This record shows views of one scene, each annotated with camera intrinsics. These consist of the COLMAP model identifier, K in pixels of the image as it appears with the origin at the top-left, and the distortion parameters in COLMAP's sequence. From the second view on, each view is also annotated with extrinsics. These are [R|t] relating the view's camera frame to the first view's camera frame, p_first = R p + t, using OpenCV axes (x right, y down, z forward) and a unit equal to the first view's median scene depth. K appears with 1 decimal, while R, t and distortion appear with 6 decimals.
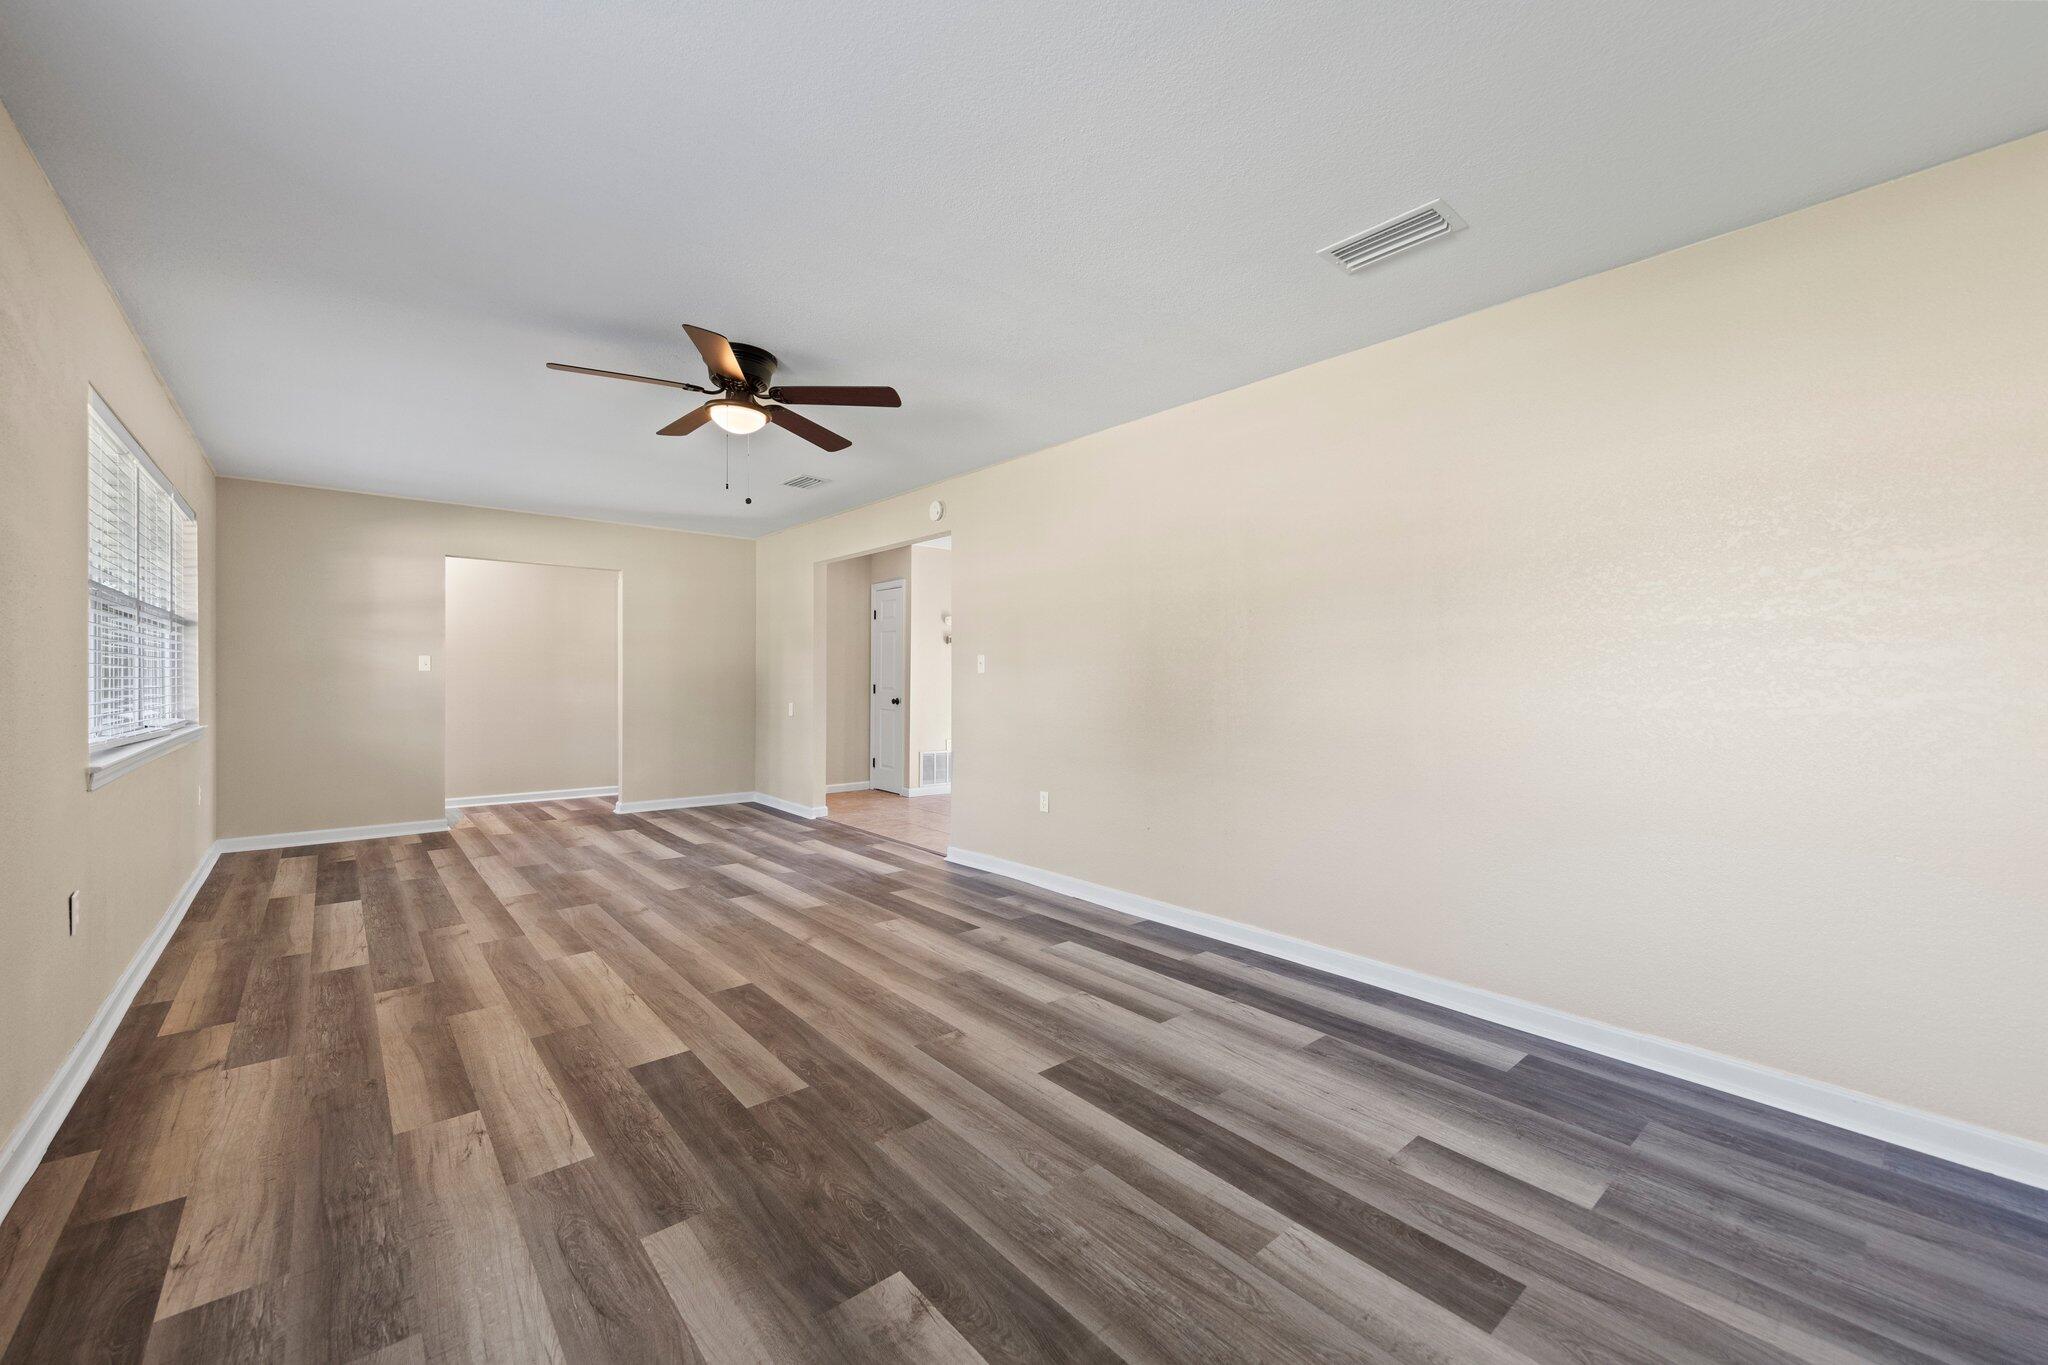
lens RADIAL K [[819.7, 0, 1019.9], [0, 819.7, 679.3], [0, 0, 1]] dist [0.009137, -0.002267]
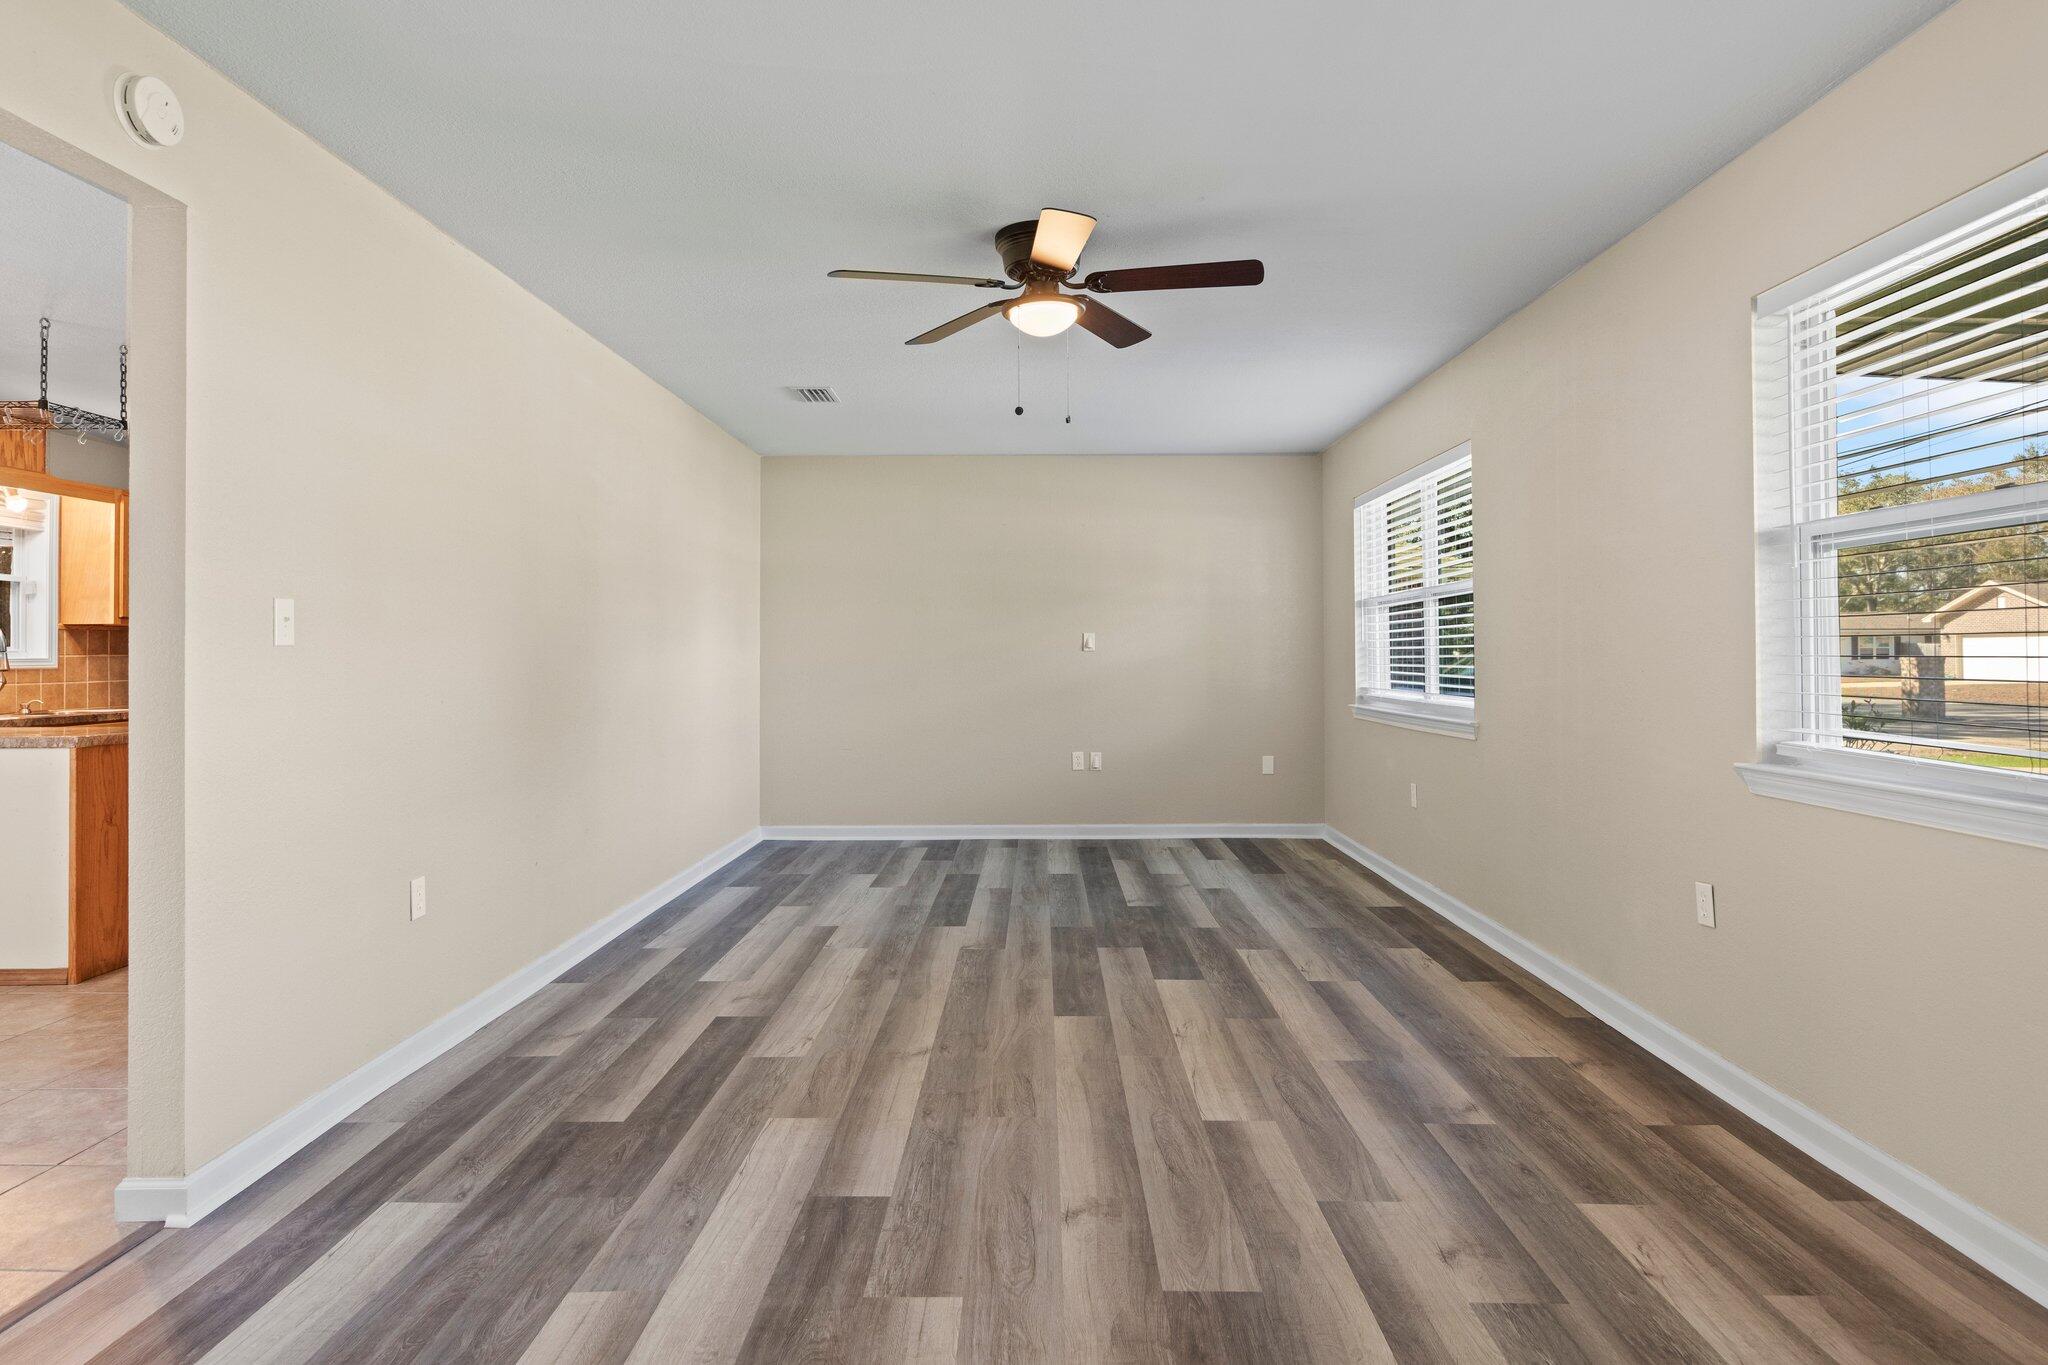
lens RADIAL K [[1148.0, 0, 1031.3], [0, 1148.0, 638.2], [0, 0, 1]] dist [0.001450, 0.000205]
pose [[-0.761447, 0.008879, 0.648166, -0.972974], [0.001839, 0.999932, -0.011537, -0.006674], [-0.648225, -0.007593, -0.761411, 1.729244]]
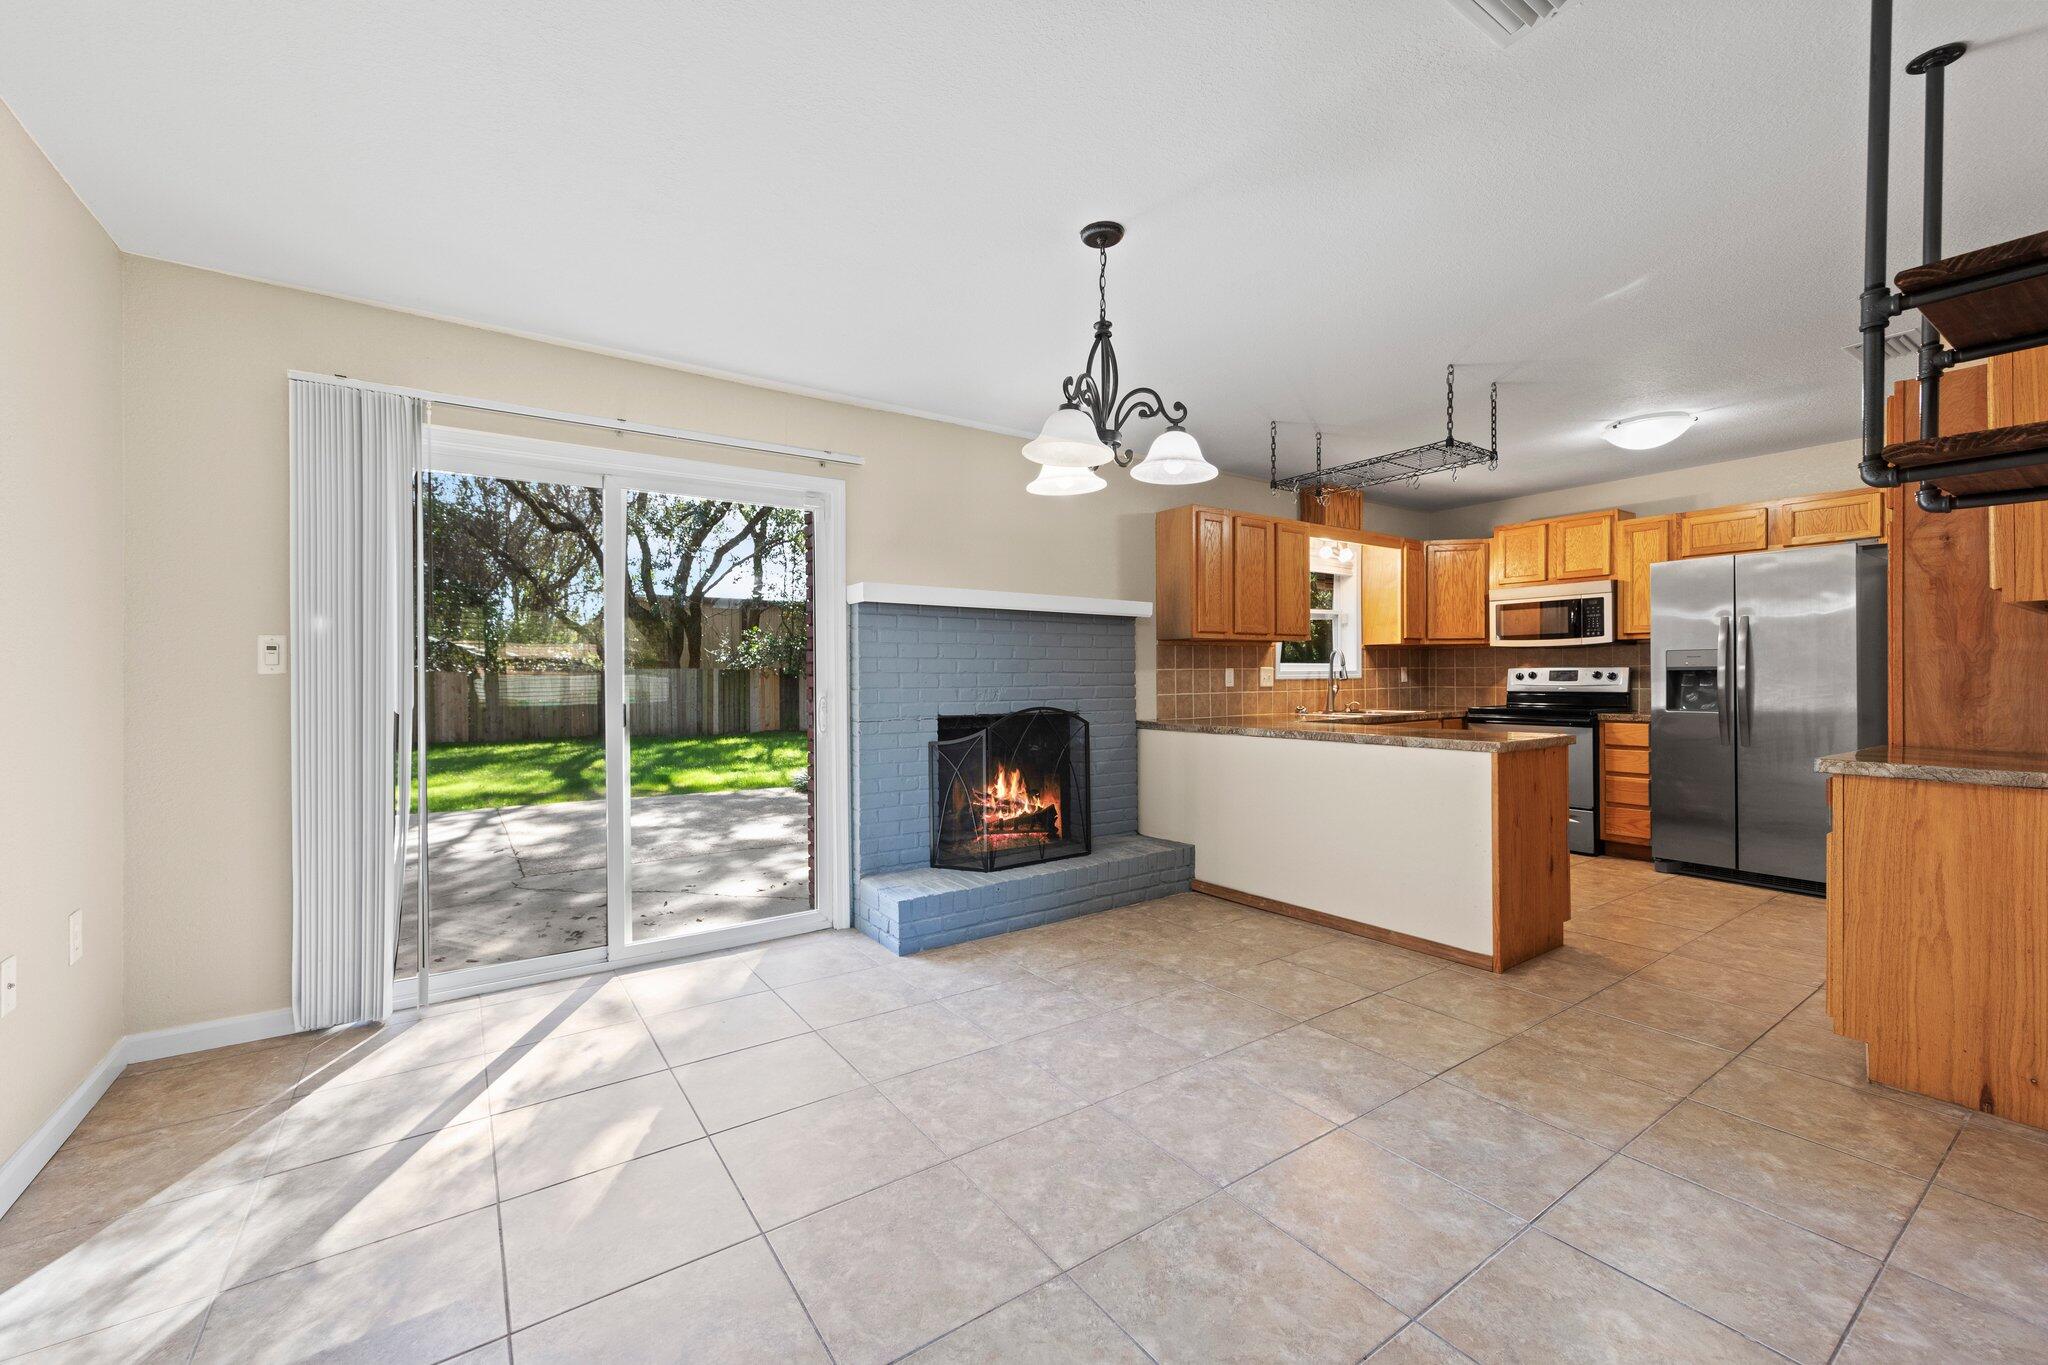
lens RADIAL K [[819.7, 0, 1019.9], [0, 819.7, 679.3], [0, 0, 1]] dist [0.009137, -0.002267]
pose [[0.091086, -0.010798, 0.995784, -0.402640], [0.006574, 0.999926, 0.010241, -0.002967], [-0.995821, 0.005613, 0.091151, 1.905065]]
